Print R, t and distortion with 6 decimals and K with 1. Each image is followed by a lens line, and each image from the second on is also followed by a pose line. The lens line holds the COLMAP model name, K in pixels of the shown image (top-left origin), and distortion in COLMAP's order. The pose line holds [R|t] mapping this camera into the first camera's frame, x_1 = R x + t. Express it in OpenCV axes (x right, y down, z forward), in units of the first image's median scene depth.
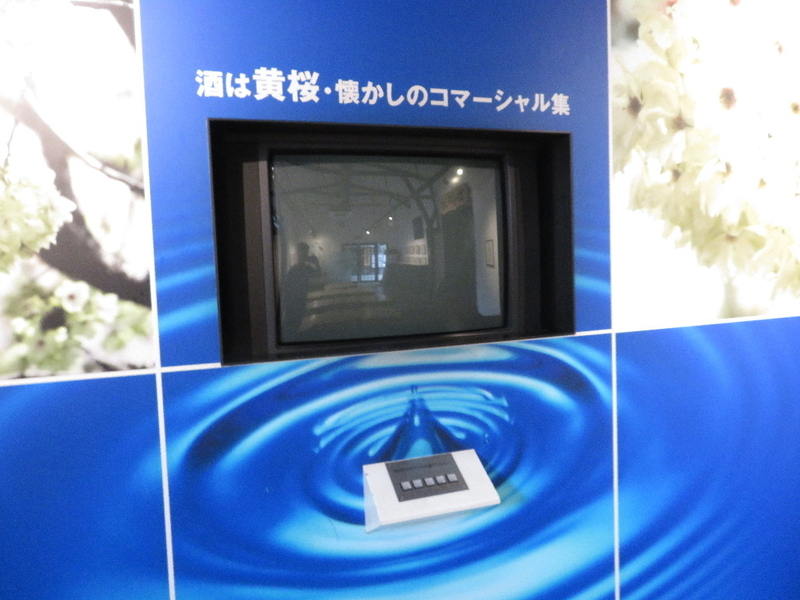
lens RADIAL K [[563.6, 0, 400.0], [0, 563.6, 300.0], [0, 0, 1]] dist [0.002444, -0.001709]
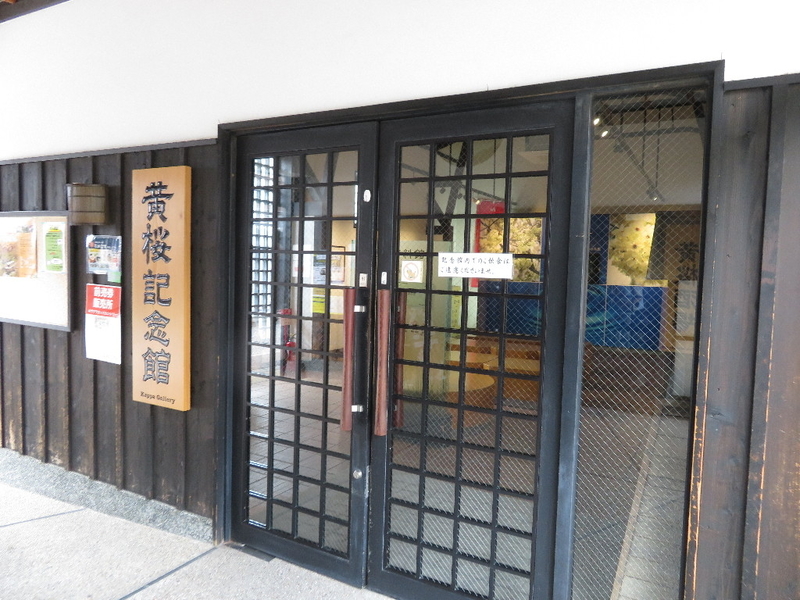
lens RADIAL K [[563.6, 0, 400.0], [0, 563.6, 300.0], [0, 0, 1]] dist [0.002444, -0.001709]
pose [[0.682260, 0.097926, -0.724522, 3.791129], [-0.095895, 0.994414, 0.044103, 0.189333], [0.724793, 0.039388, 0.687840, -5.579943]]
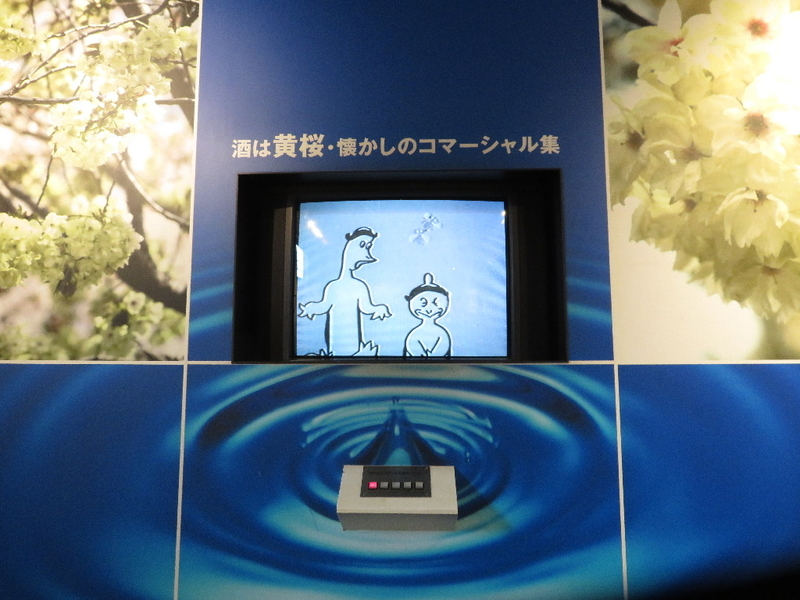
lens RADIAL K [[563.6, 0, 400.0], [0, 563.6, 300.0], [0, 0, 1]] dist [0.002444, -0.001709]
pose [[0.939639, 0.000188, -0.342167, 0.412211], [-0.054965, 0.987096, -0.150400, 0.130952], [0.337724, 0.160129, 0.927524, -0.046100]]
